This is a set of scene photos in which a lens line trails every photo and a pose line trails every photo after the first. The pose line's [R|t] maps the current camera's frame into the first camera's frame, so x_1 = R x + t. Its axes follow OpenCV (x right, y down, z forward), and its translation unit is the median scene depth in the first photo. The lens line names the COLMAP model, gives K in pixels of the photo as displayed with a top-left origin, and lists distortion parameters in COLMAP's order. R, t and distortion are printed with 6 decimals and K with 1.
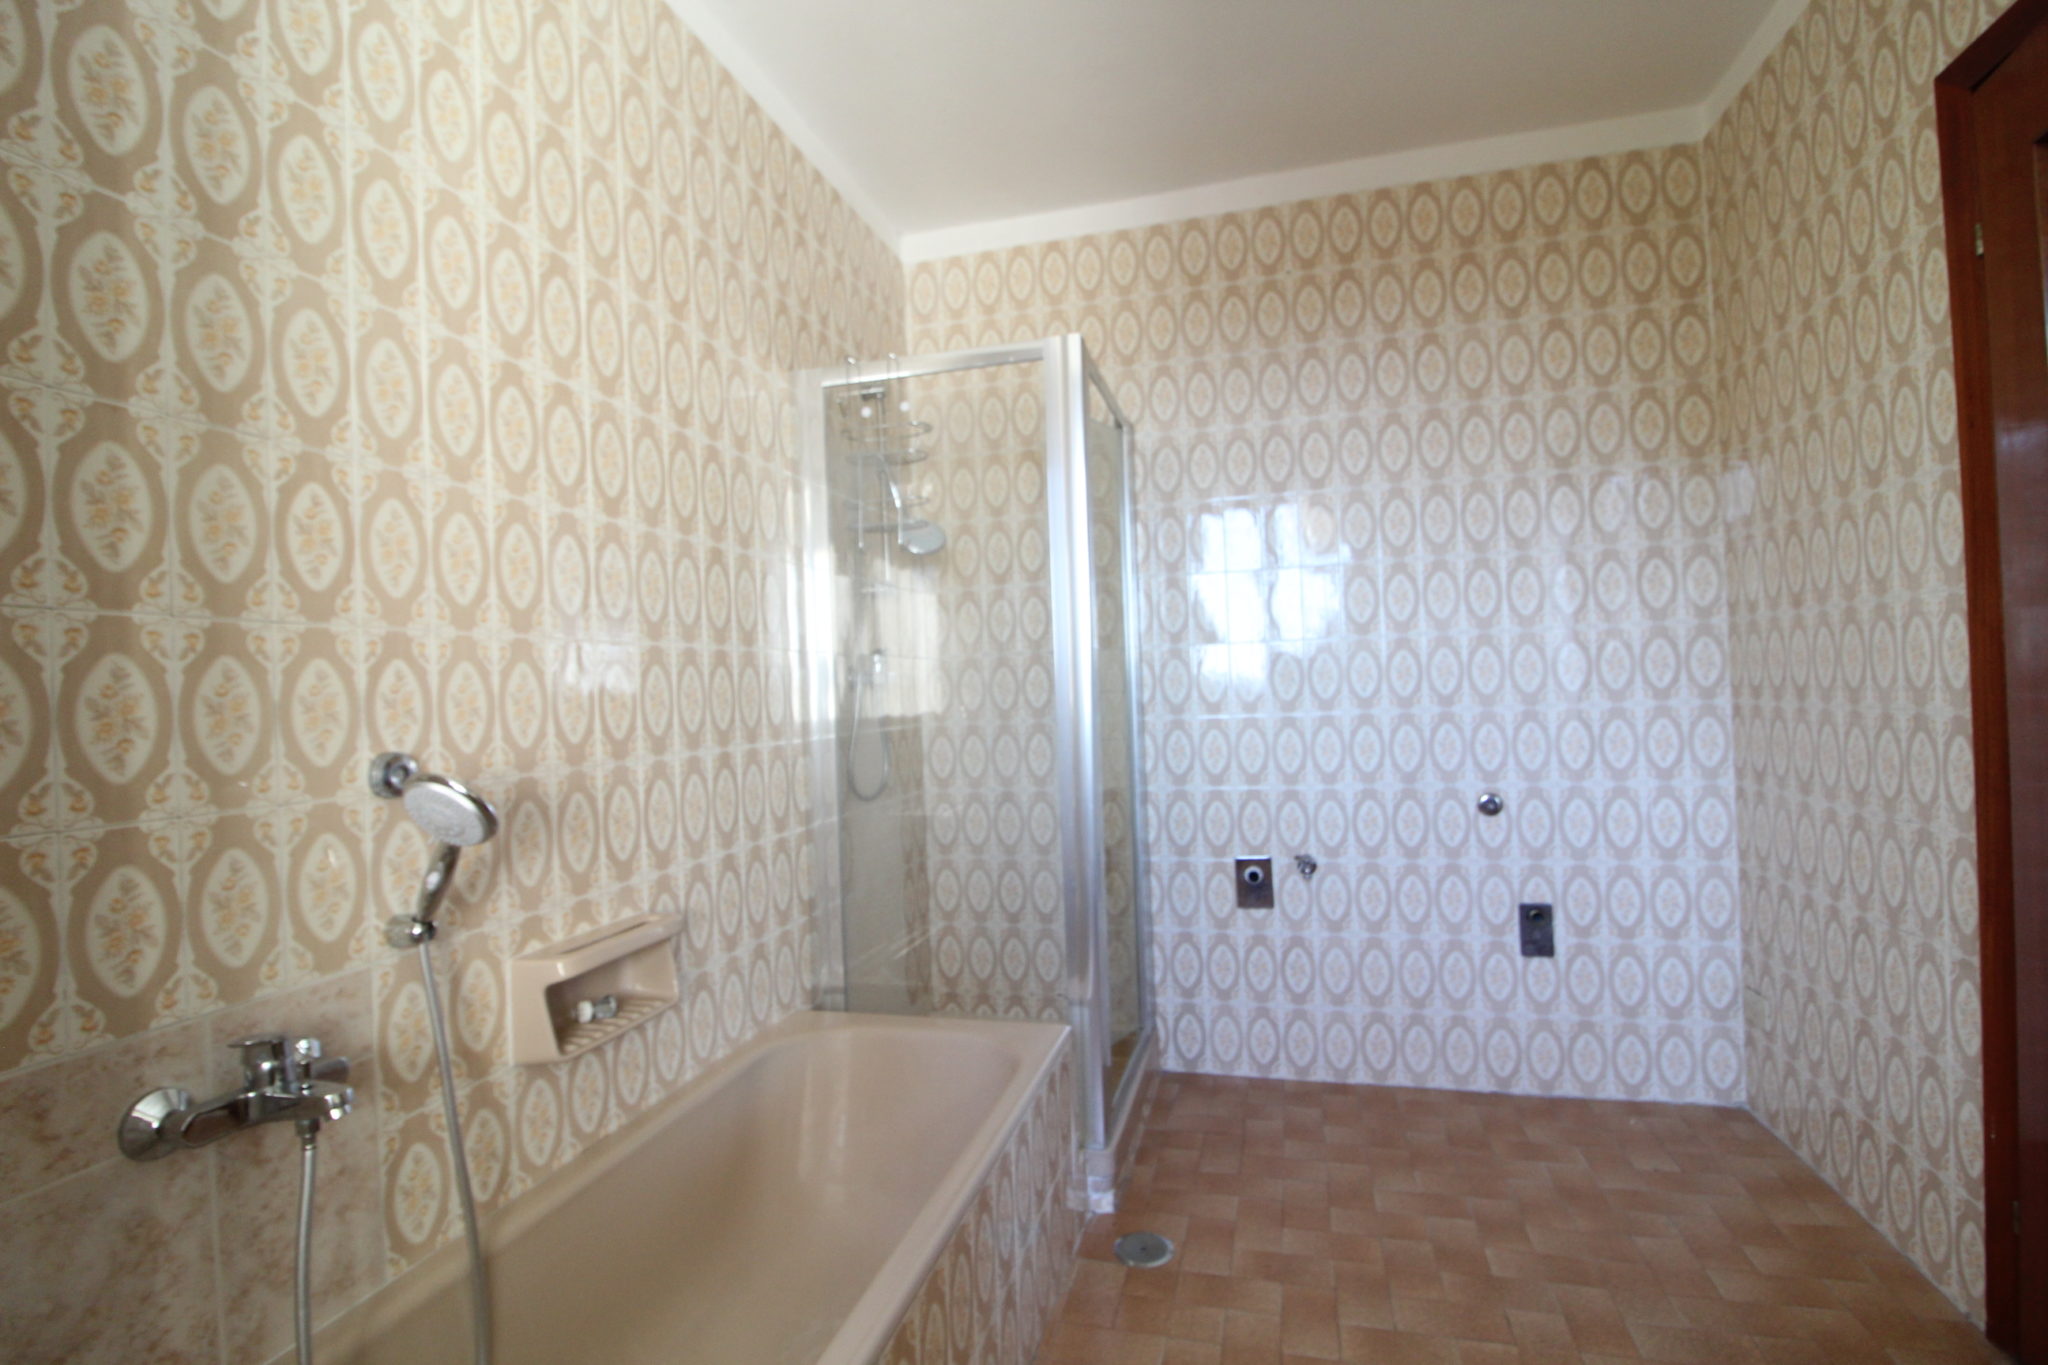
lens RADIAL K [[960.1, 0, 1025.2], [0, 960.1, 686.8], [0, 0, 1]] dist [-0.001767, -0.011307]
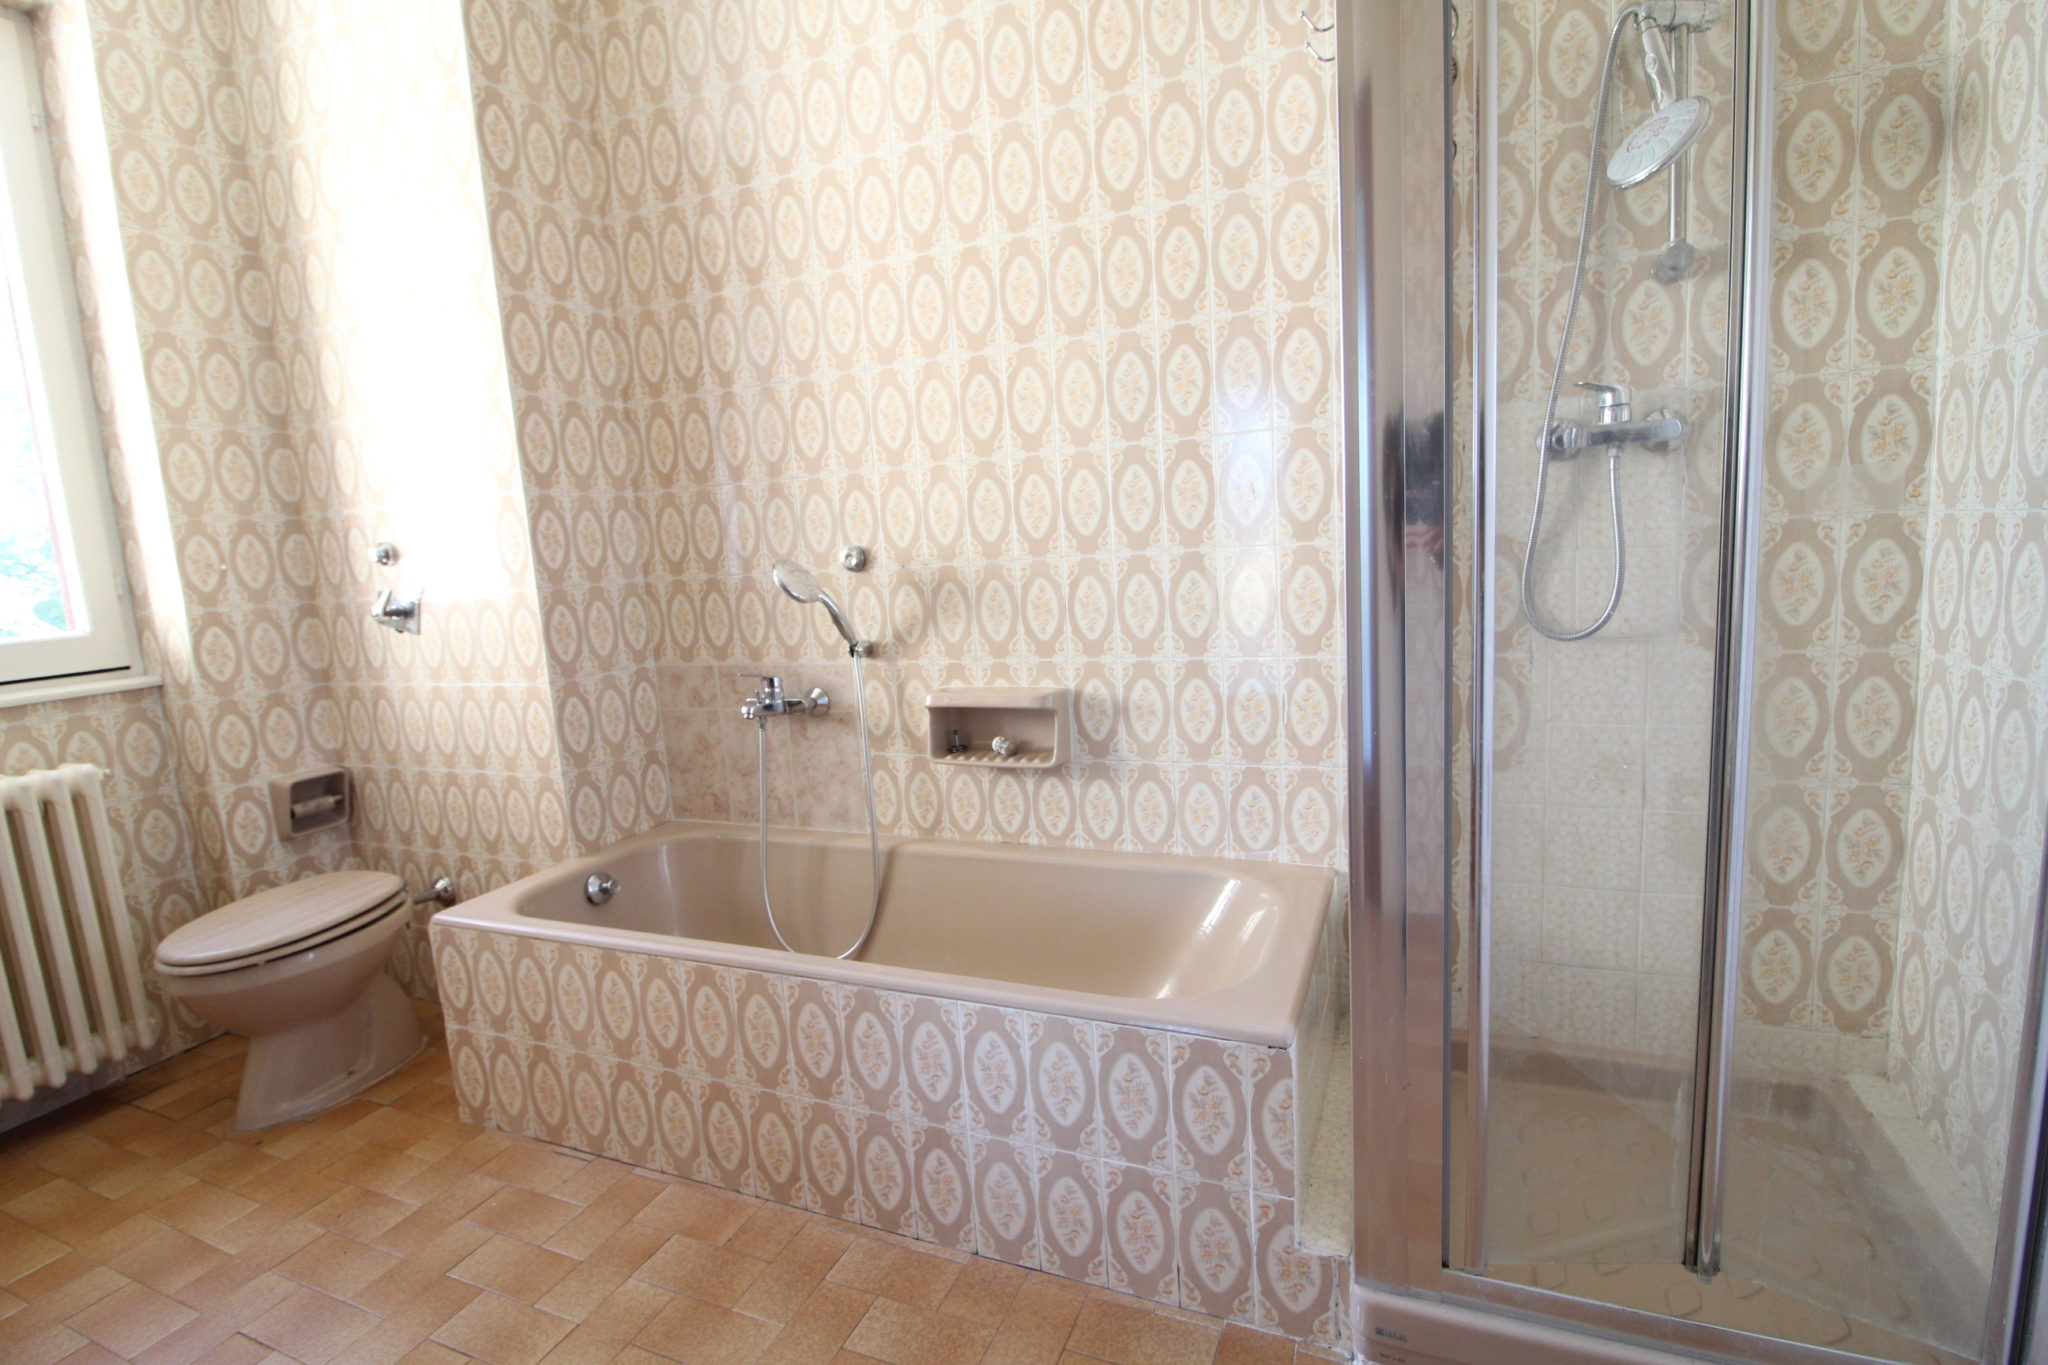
lens RADIAL K [[960.1, 0, 1025.9], [0, 960.1, 673.0], [0, 0, 1]] dist [-0.001767, -0.011307]
pose [[-0.133018, 0.193858, -0.971970, 0.867090], [0.075067, 0.979838, 0.185154, -0.003540], [0.988267, -0.048334, -0.144888, 1.309828]]
